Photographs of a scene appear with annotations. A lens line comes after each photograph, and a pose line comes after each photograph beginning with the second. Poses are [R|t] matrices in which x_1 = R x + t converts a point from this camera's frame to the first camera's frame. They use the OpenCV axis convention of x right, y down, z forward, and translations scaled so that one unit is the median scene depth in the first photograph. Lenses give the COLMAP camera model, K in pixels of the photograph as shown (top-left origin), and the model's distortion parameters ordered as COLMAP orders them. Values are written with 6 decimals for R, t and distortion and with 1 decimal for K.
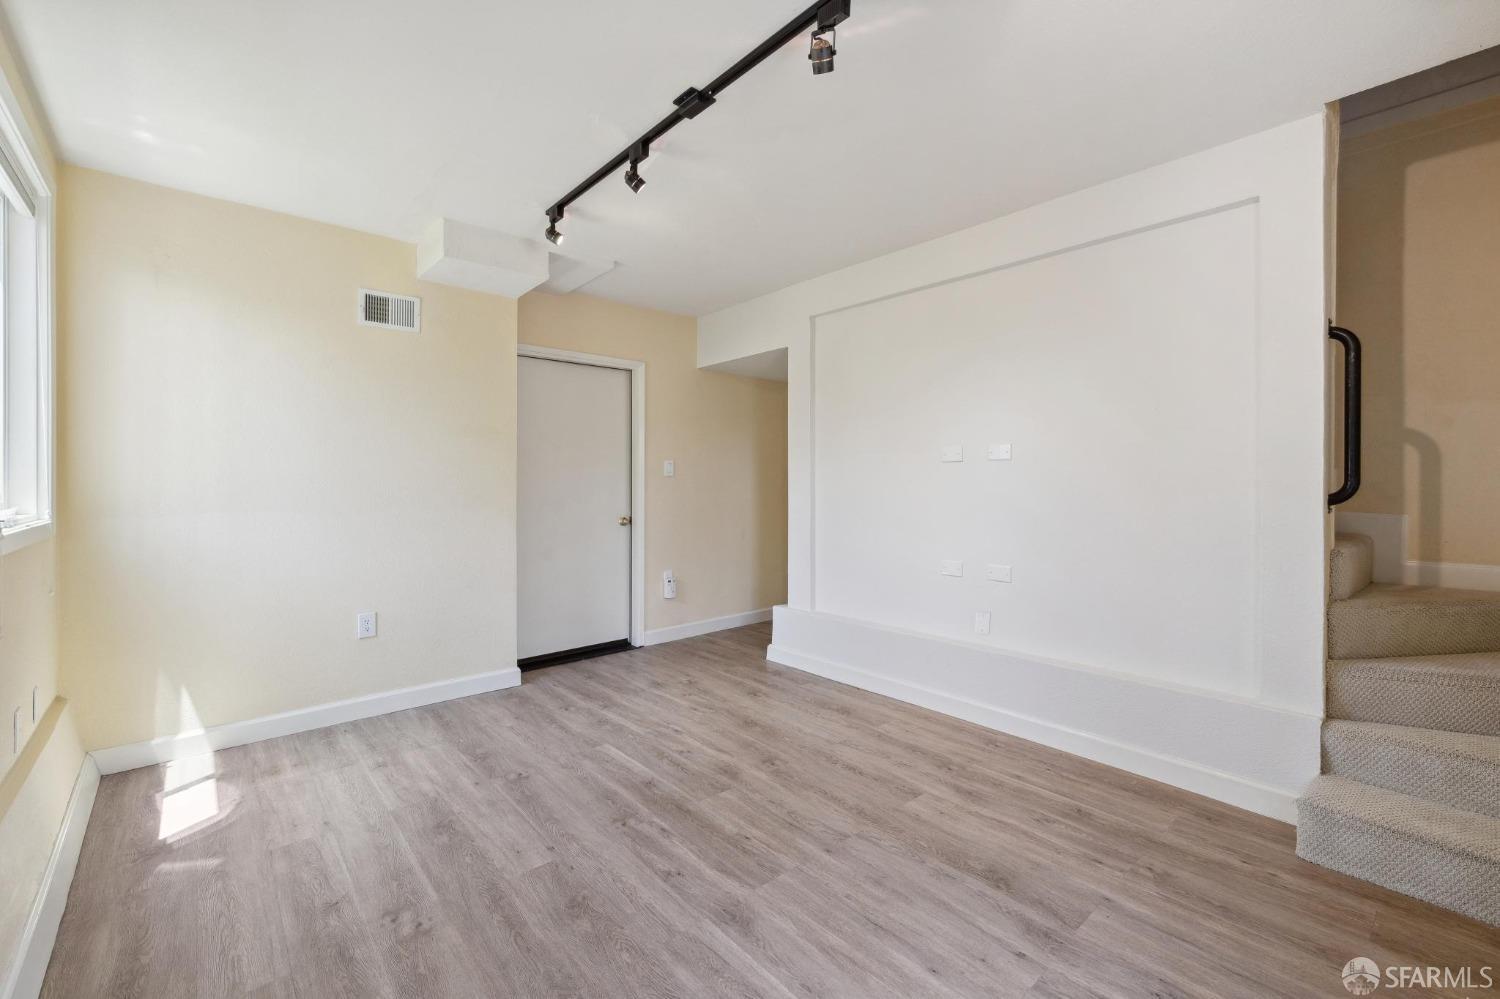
lens RADIAL K [[637.0, 0, 739.8], [0, 637.0, 487.1], [0, 0, 1]] dist [0.003997, 0.000703]
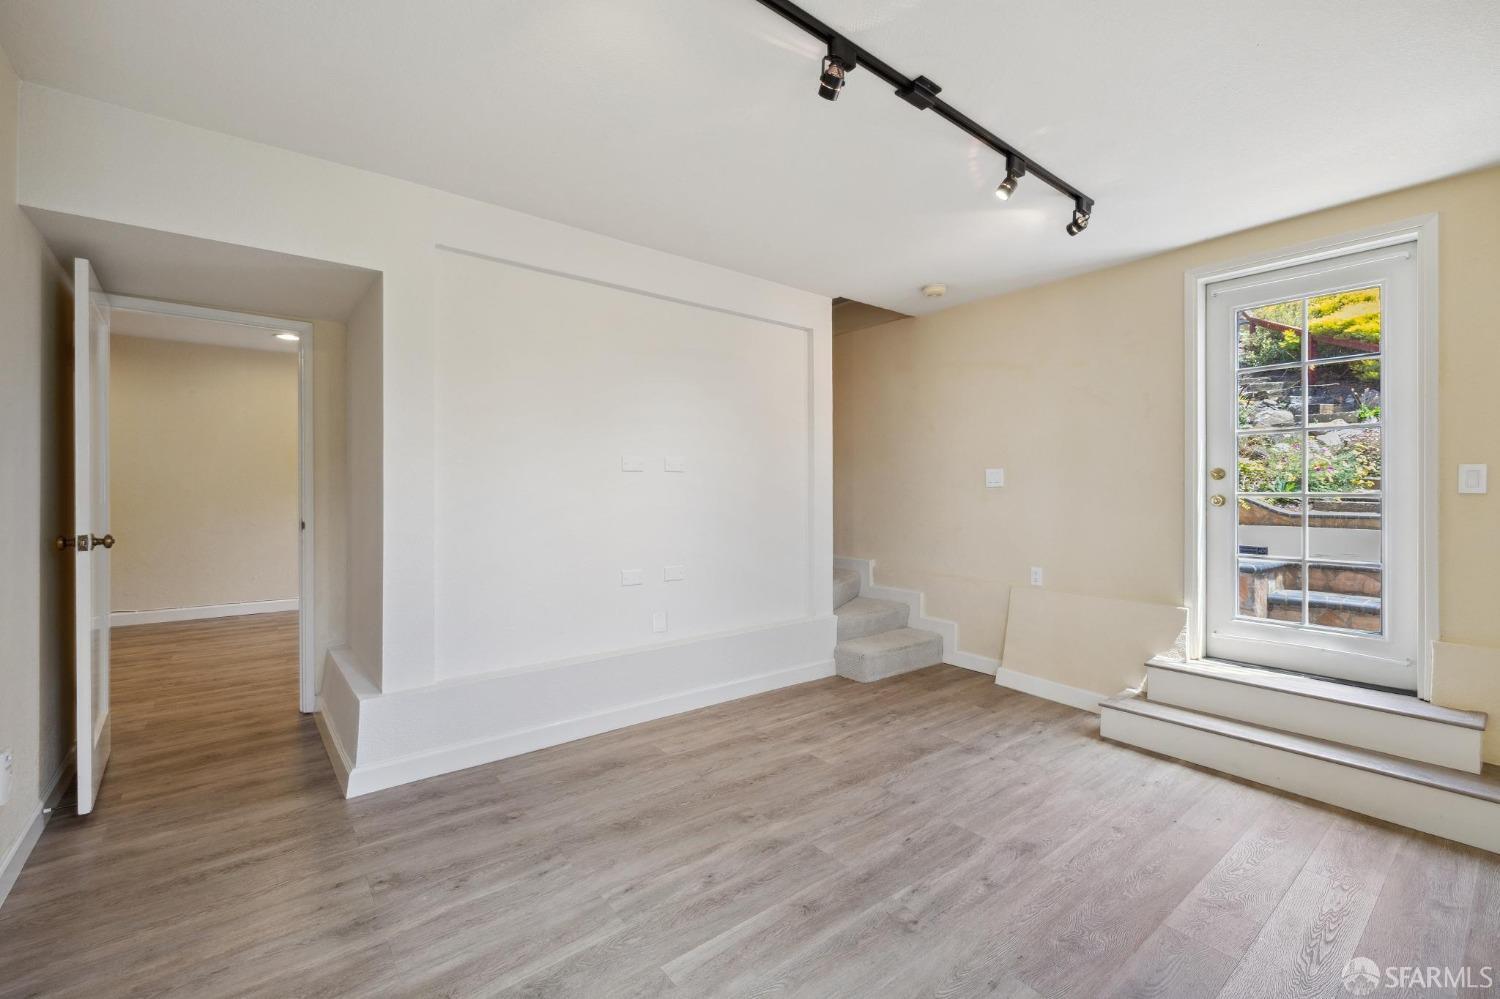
lens RADIAL K [[637.0, 0, 739.8], [0, 637.0, 487.1], [0, 0, 1]] dist [0.003997, 0.000703]
pose [[0.034901, 0.004834, 0.999379, -0.831680], [0.002438, 0.999985, -0.004922, -0.011533], [-0.999388, 0.002608, 0.034889, 0.997129]]
